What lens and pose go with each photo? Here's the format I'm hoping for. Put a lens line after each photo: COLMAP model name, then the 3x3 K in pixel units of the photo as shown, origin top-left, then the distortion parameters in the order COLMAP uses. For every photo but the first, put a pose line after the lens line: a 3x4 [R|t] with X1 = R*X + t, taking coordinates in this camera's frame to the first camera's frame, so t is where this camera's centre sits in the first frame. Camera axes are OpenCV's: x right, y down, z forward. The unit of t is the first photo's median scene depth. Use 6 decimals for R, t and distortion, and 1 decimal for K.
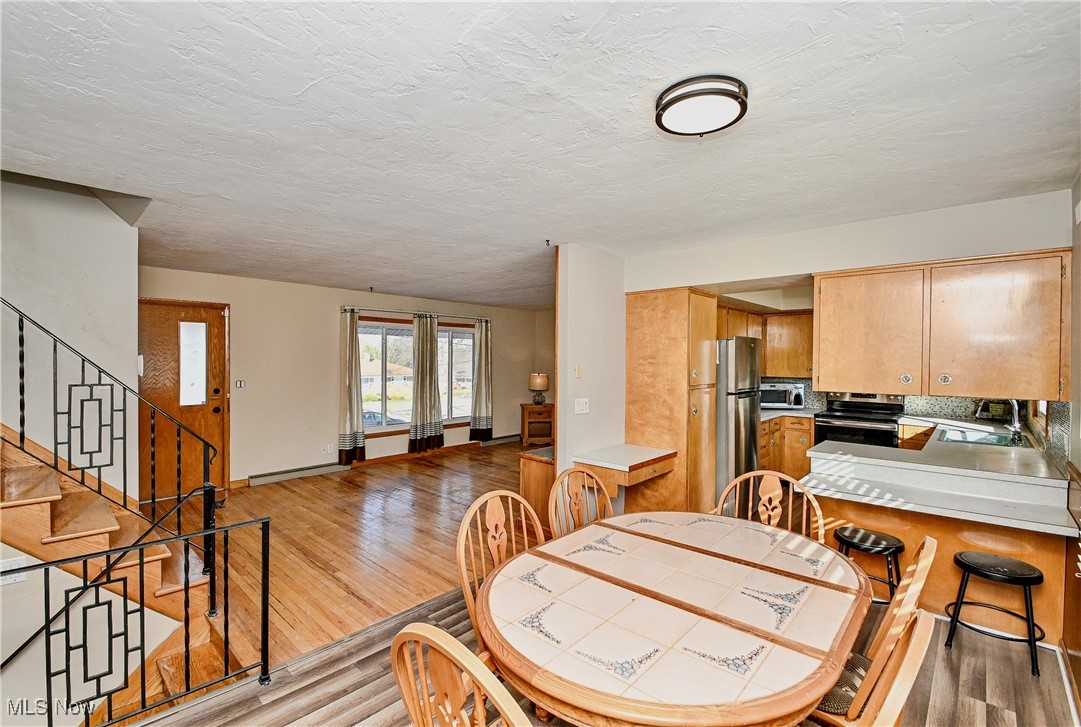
lens RADIAL K [[484.1, 0, 540.5], [0, 484.1, 363.5], [0, 0, 1]] dist [0.001511, -0.011939]
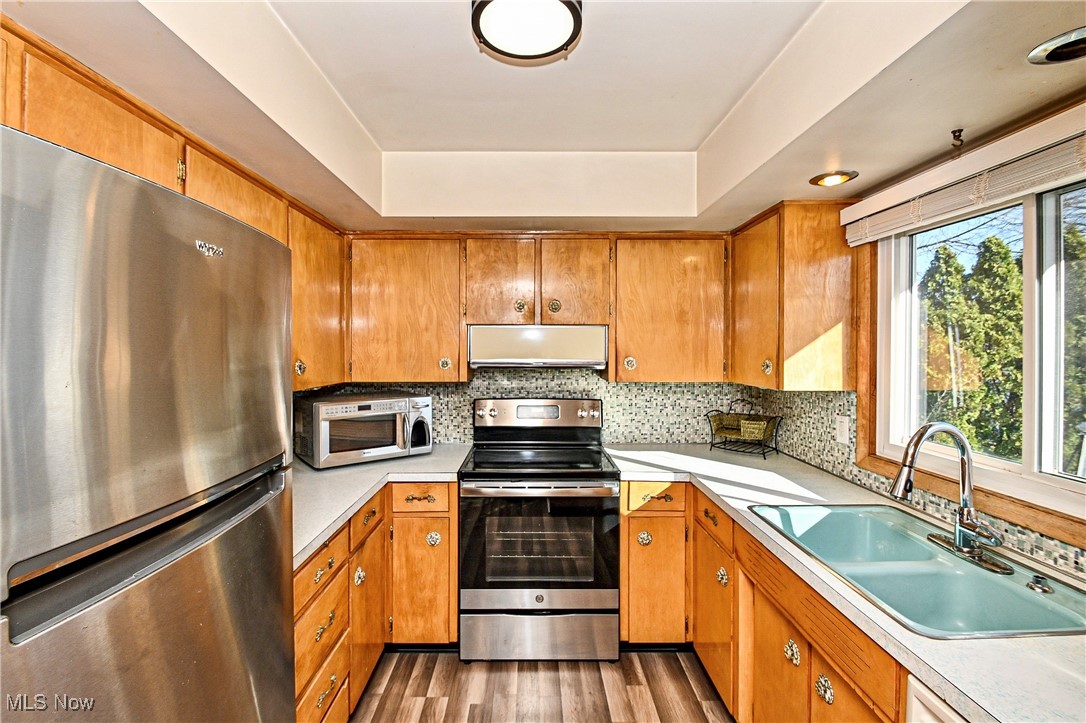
lens RADIAL K [[487.2, 0, 543.0], [0, 487.2, 361.5], [0, 0, 1]] dist [-0.017543, -0.000044]
pose [[0.724398, -0.022659, 0.689010, 0.313337], [0.007347, 0.999657, 0.025151, -0.000397], [-0.689343, -0.013157, 0.724316, 0.609494]]
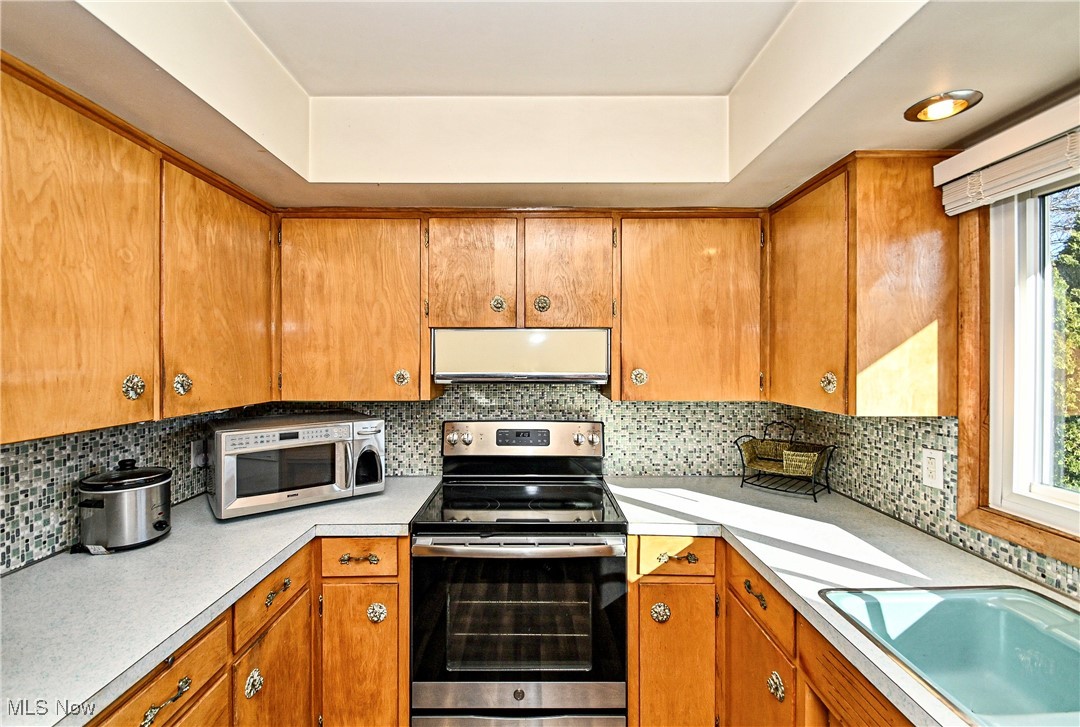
lens RADIAL K [[483.7, 0, 540.0], [0, 483.7, 363.5], [0, 0, 1]] dist [0.001511, -0.011939]
pose [[0.734680, -0.011267, 0.678321, 0.393482], [0.007537, 0.999936, 0.008446, -0.000011], [-0.678372, -0.001093, 0.734717, 0.672734]]
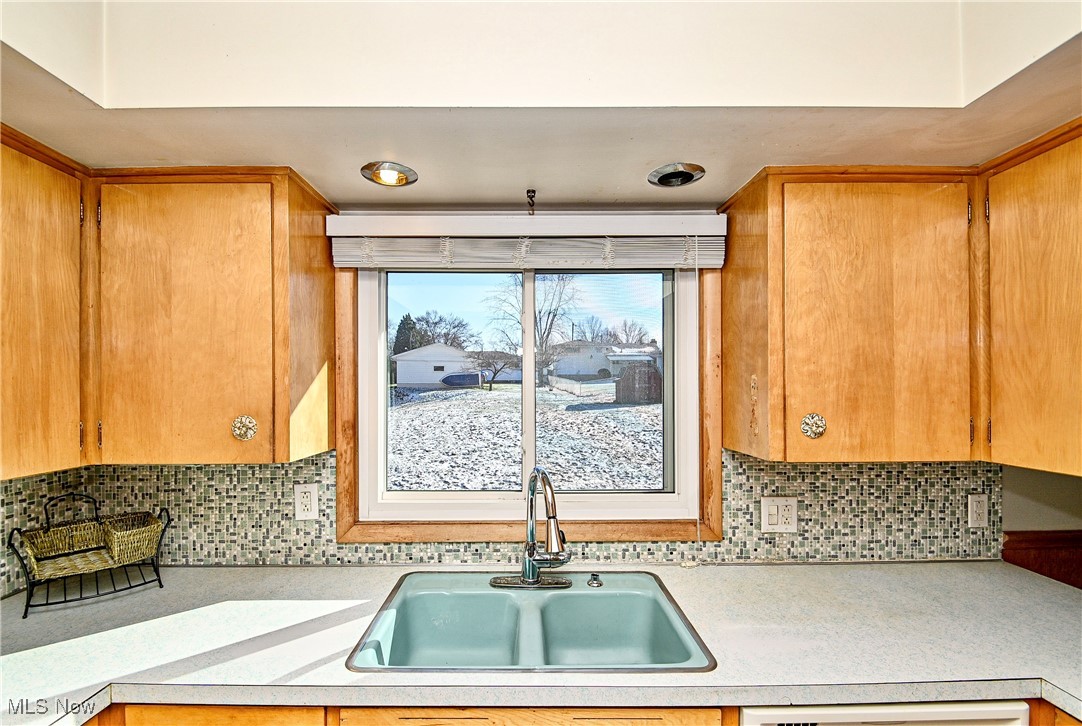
lens RADIAL K [[475.9, 0, 526.2], [0, 475.9, 388.7], [0, 0, 1]] dist [0.002017, -0.000036]
pose [[-0.677043, -0.000720, 0.735943, 0.447857], [0.008116, 0.999931, 0.008444, -0.004863], [-0.735899, 0.011690, -0.676991, 0.820535]]
